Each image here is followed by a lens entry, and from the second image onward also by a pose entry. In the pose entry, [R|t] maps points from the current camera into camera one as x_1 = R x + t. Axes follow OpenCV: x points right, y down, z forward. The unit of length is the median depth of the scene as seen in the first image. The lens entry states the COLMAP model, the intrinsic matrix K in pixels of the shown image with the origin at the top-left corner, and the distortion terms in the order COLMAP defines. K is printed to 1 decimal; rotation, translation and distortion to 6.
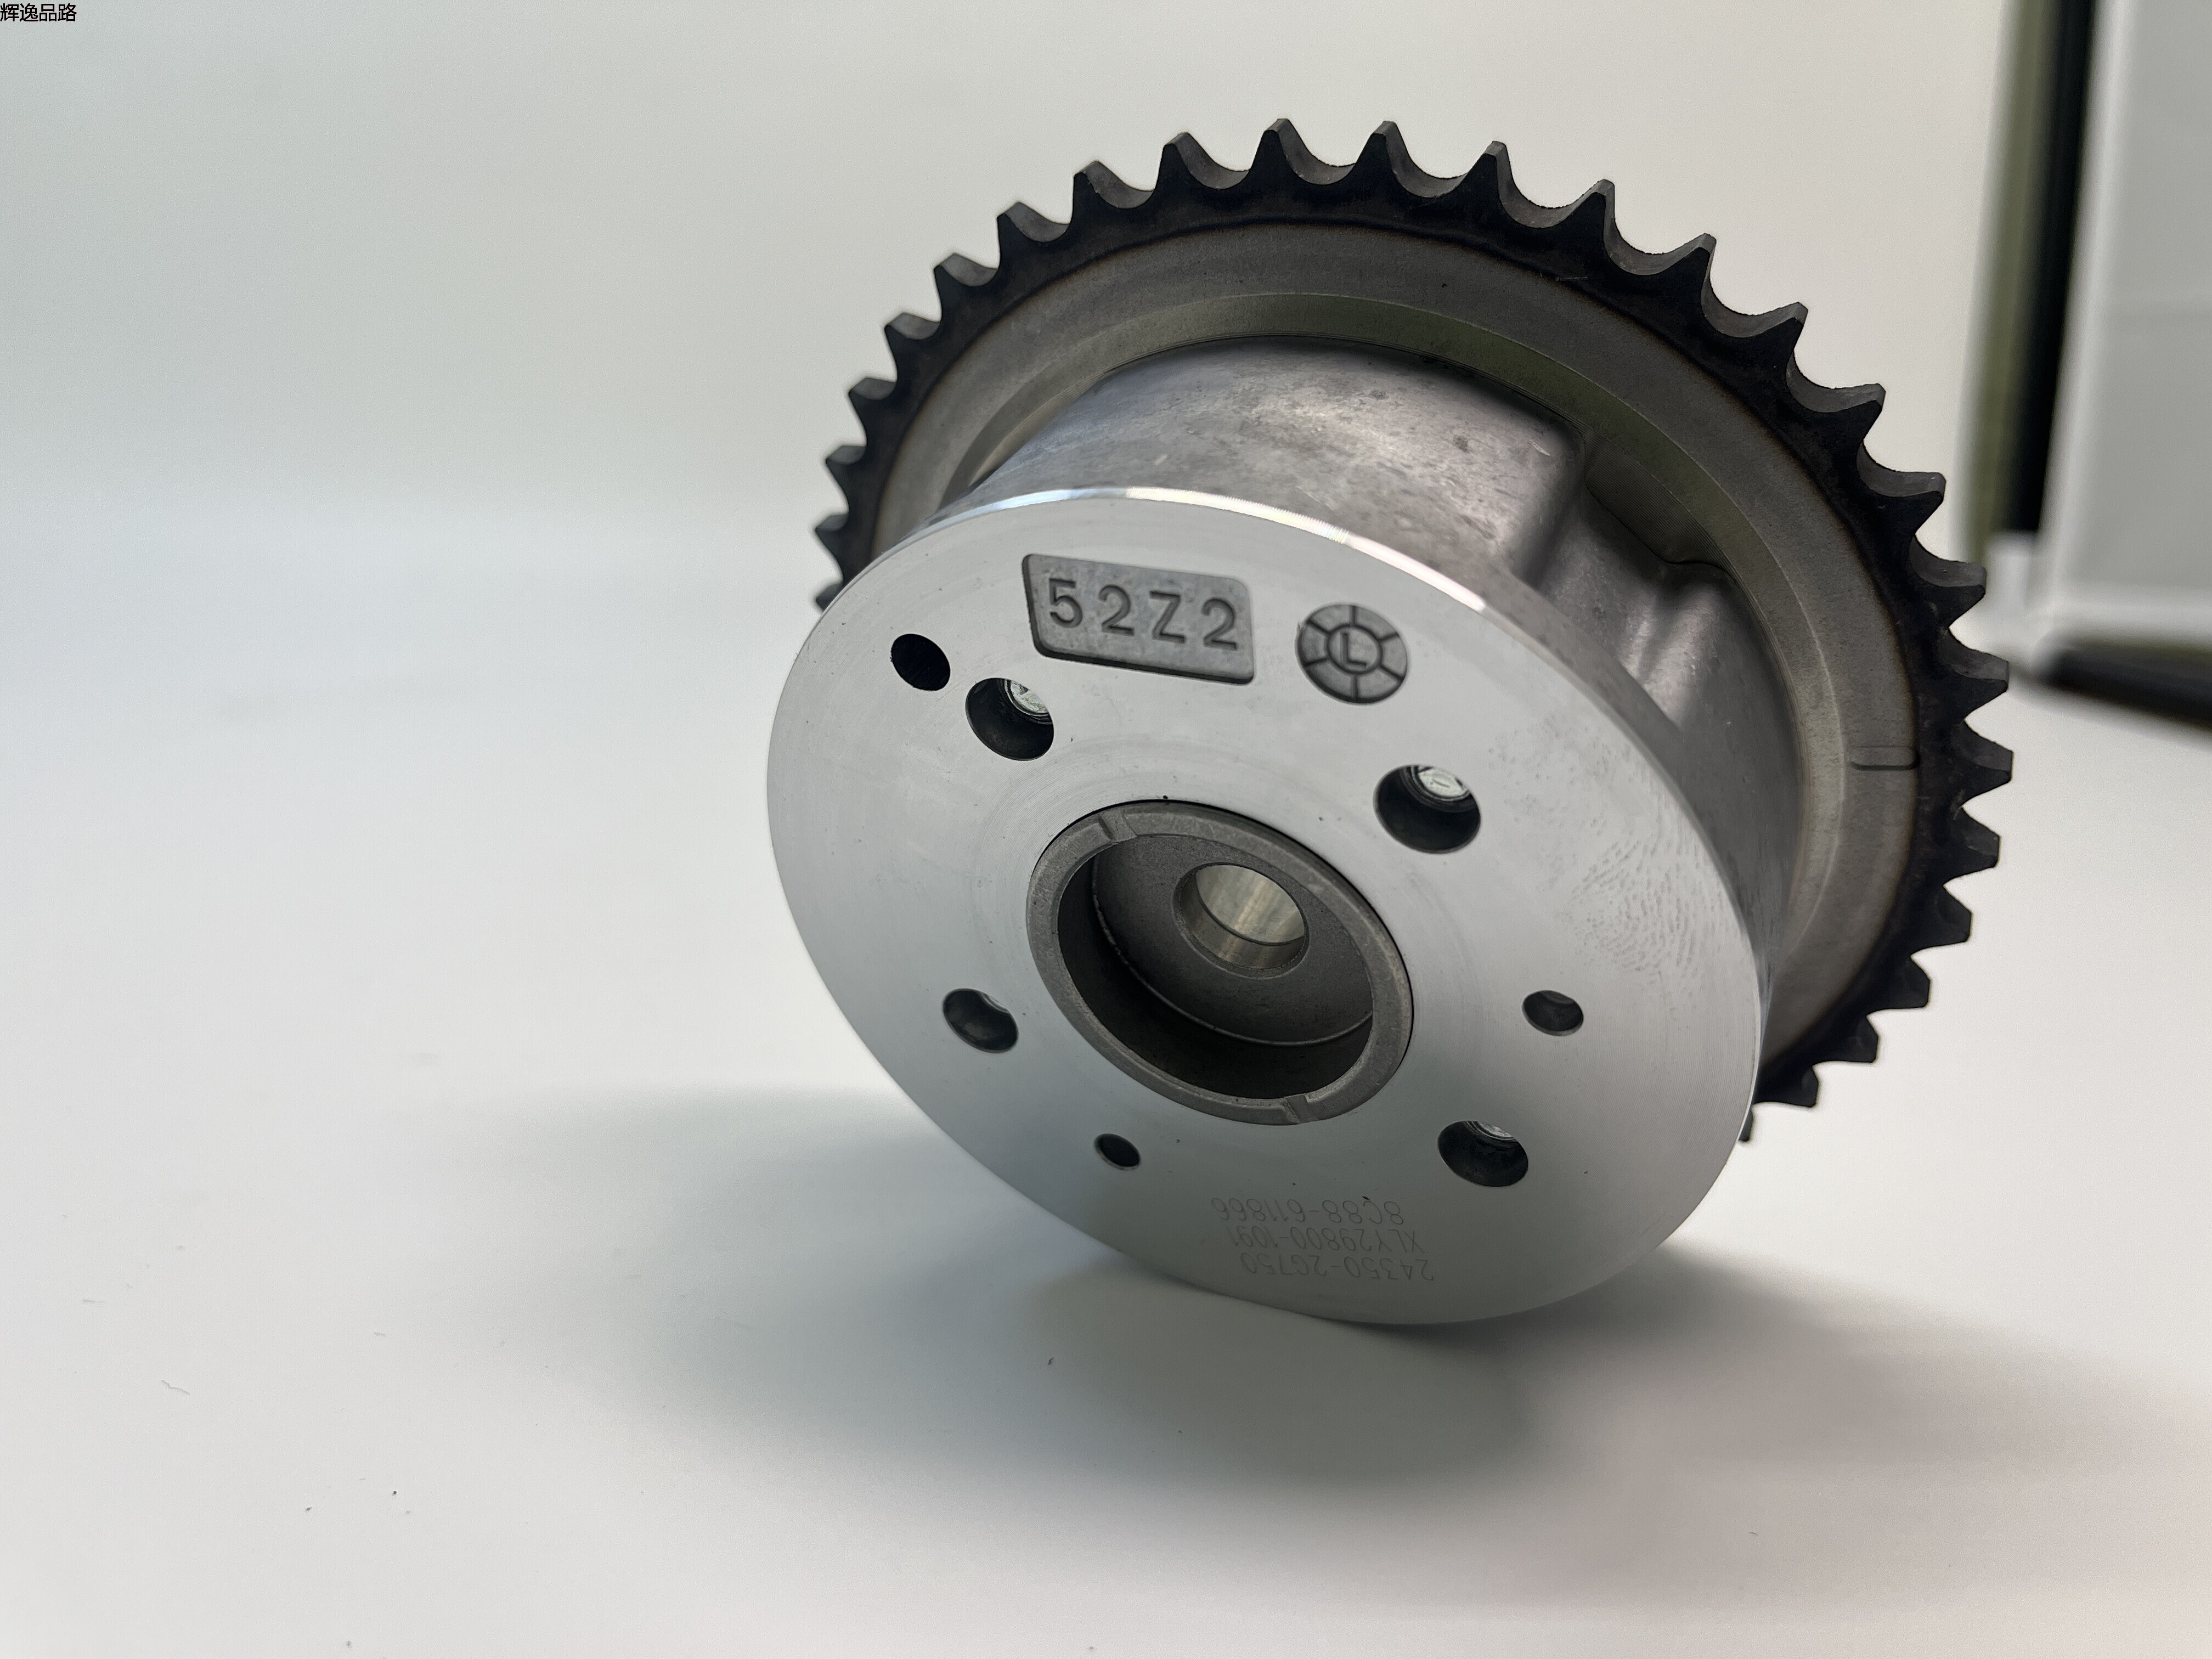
lens RADIAL K [[1781.5, 0, 1106.2], [0, 1781.5, 832.8], [0, 0, 1]] dist [0.011605, 0.005358]
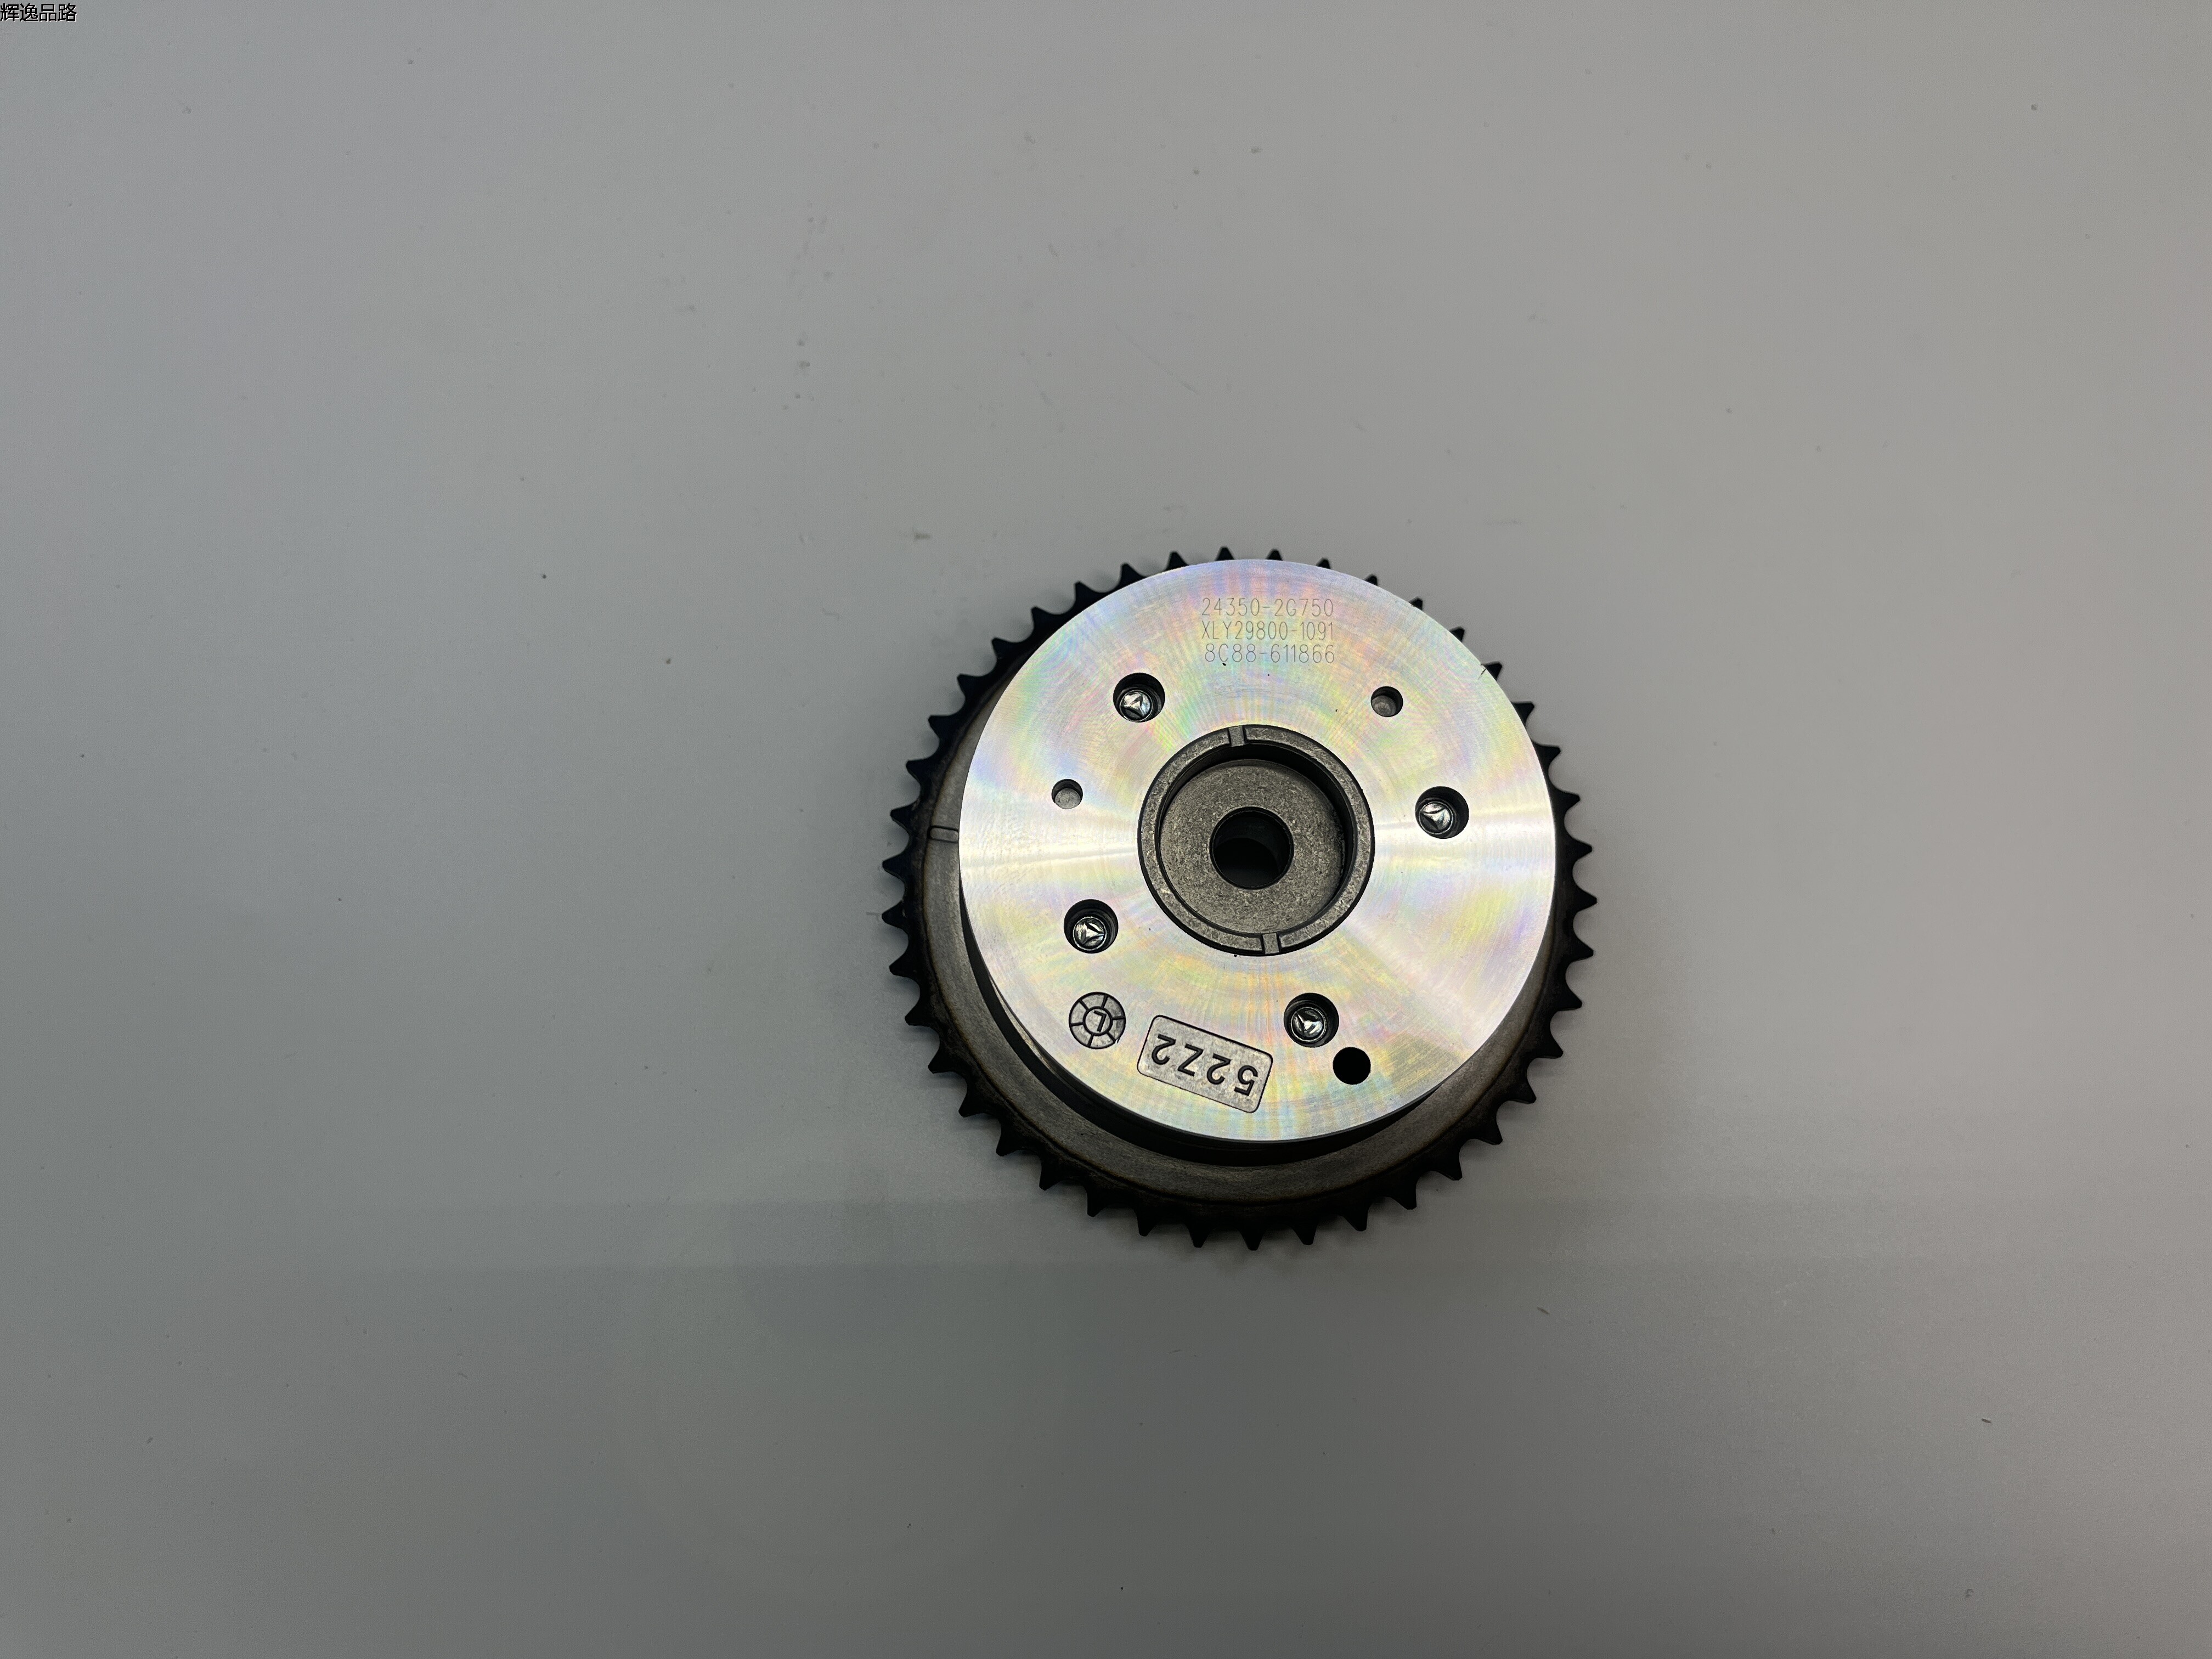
lens RADIAL K [[1781.5, 0, 1115.1], [0, 1781.5, 833.4], [0, 0, 1]] dist [0.011605, 0.005358]
pose [[-0.821523, -0.308515, 0.479499, -0.737671], [0.111801, -0.911802, -0.395116, 0.843662], [0.559107, -0.270989, 0.783559, -0.484982]]
